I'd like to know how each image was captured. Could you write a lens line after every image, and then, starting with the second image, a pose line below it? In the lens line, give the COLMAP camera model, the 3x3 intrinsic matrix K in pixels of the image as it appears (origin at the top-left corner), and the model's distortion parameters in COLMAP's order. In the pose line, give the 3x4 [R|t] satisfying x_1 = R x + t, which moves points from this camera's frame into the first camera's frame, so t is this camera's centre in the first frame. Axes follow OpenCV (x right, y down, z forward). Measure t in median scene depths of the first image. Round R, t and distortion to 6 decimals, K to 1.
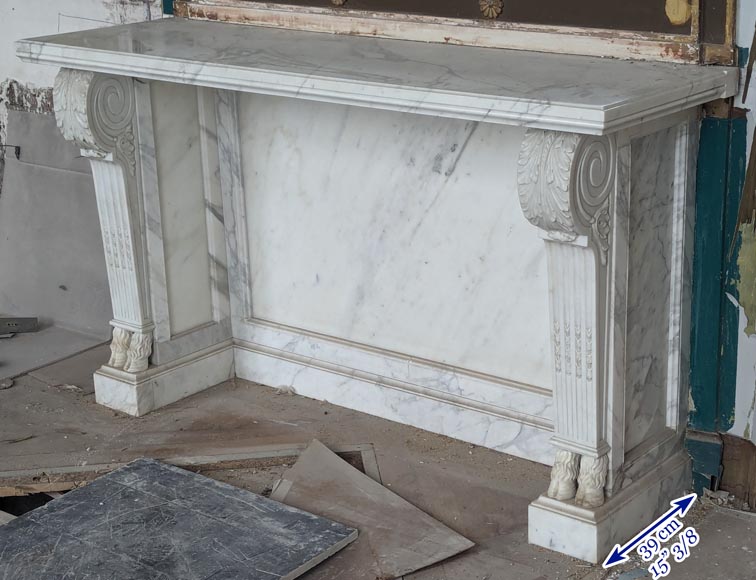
lens RADIAL K [[1457.9, 0, 378.4], [0, 1457.9, 308.3], [0, 0, 1]] dist [0.131776, 0.000000]
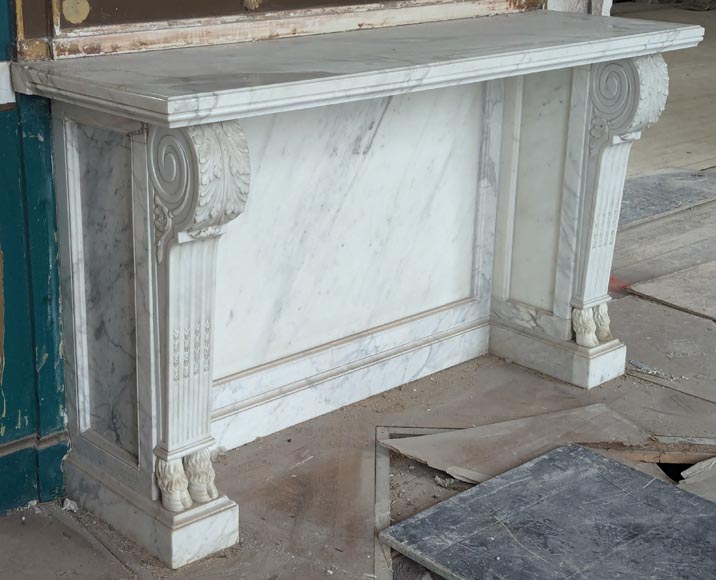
lens RADIAL K [[1265.7, 0, 316.1], [0, 1265.7, 291.6], [0, 0, 1]] dist [0.101346, 0.000000]
pose [[0.152702, -0.290448, 0.944628, -0.860336], [0.299723, 0.924430, 0.235786, -0.226724], [-0.941726, 0.247121, 0.228216, 0.848817]]
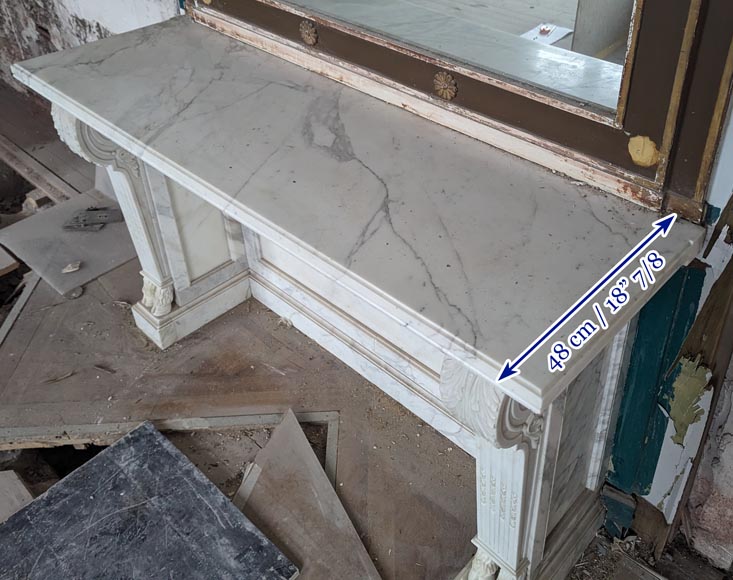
lens RADIAL K [[718.6, 0, 408.3], [0, 718.6, 191.0], [0, 0, 1]] dist [0.043918, 0.000000]
pose [[0.998107, 0.047394, -0.039195, 0.070295], [-0.035671, 0.965265, 0.258827, -0.249364], [0.050100, -0.256939, 0.965128, 0.494464]]
